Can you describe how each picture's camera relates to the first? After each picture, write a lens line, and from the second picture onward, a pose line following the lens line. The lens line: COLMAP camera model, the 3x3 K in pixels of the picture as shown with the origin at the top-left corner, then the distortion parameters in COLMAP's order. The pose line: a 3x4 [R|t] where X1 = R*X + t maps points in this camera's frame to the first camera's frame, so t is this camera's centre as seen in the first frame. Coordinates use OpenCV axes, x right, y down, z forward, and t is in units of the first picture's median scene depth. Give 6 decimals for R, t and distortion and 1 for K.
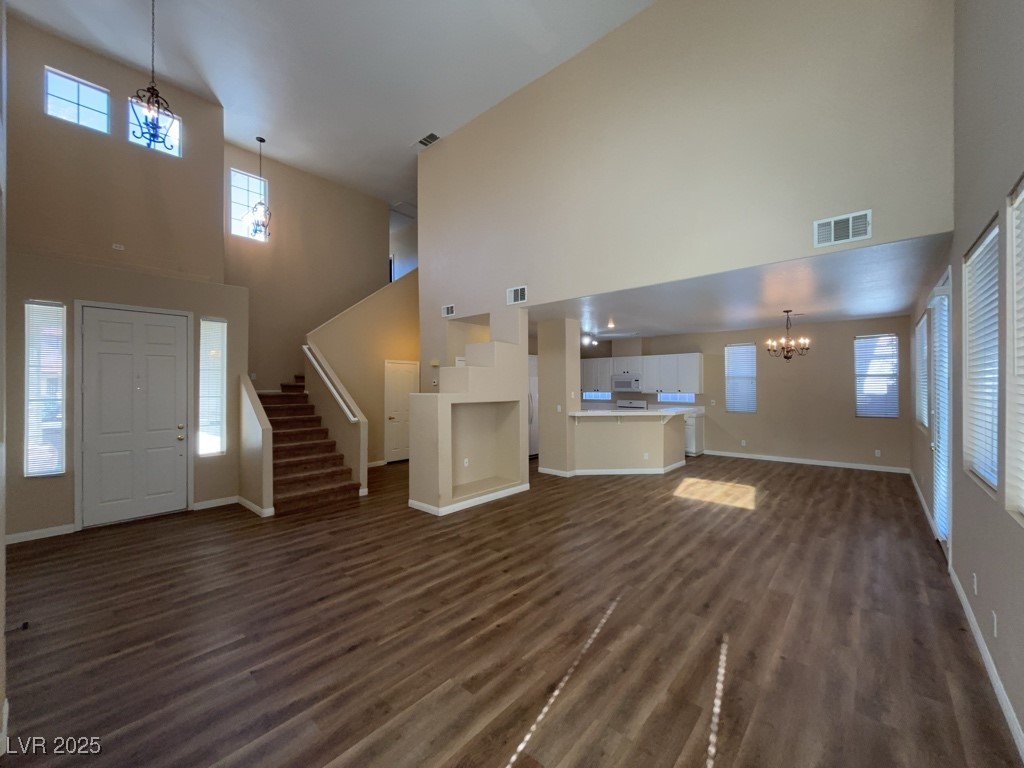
lens RADIAL K [[411.3, 0, 505.7], [0, 411.3, 380.4], [0, 0, 1]] dist [0.005272, -0.001359]
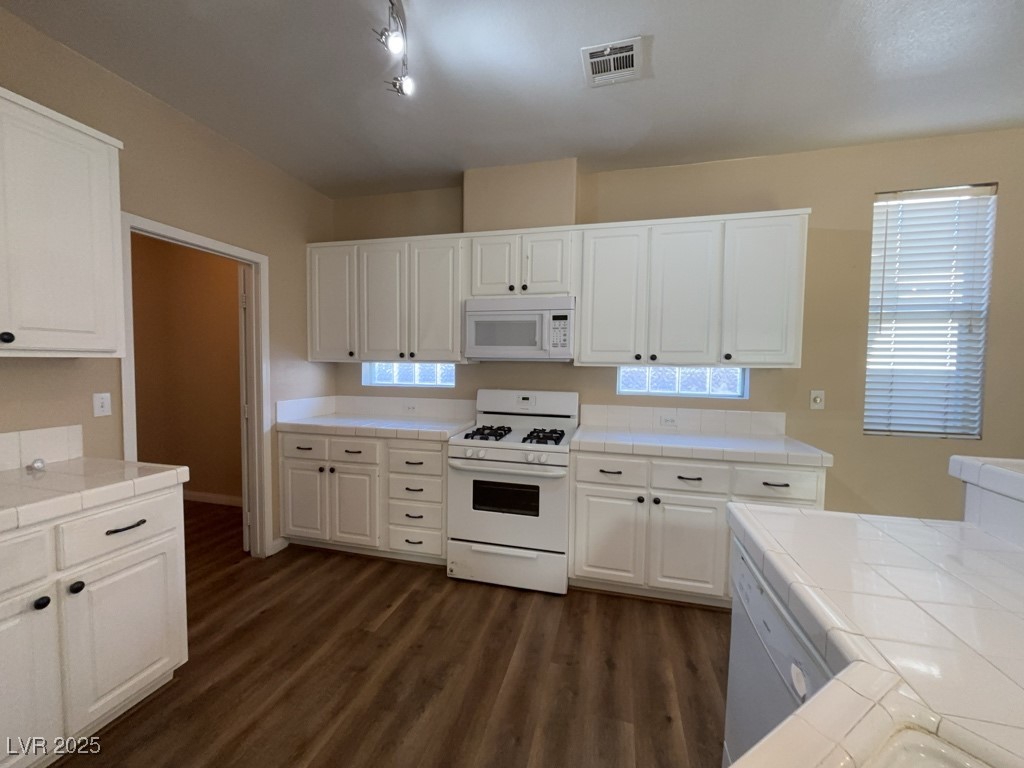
lens RADIAL K [[411.3, 0, 510.2], [0, 411.3, 383.4], [0, 0, 1]] dist [0.005272, -0.001359]
pose [[0.888732, -0.007580, 0.458365, 0.393093], [-0.021083, 0.998129, 0.057385, 0.065668], [-0.457943, -0.060663, 0.886909, 1.823243]]
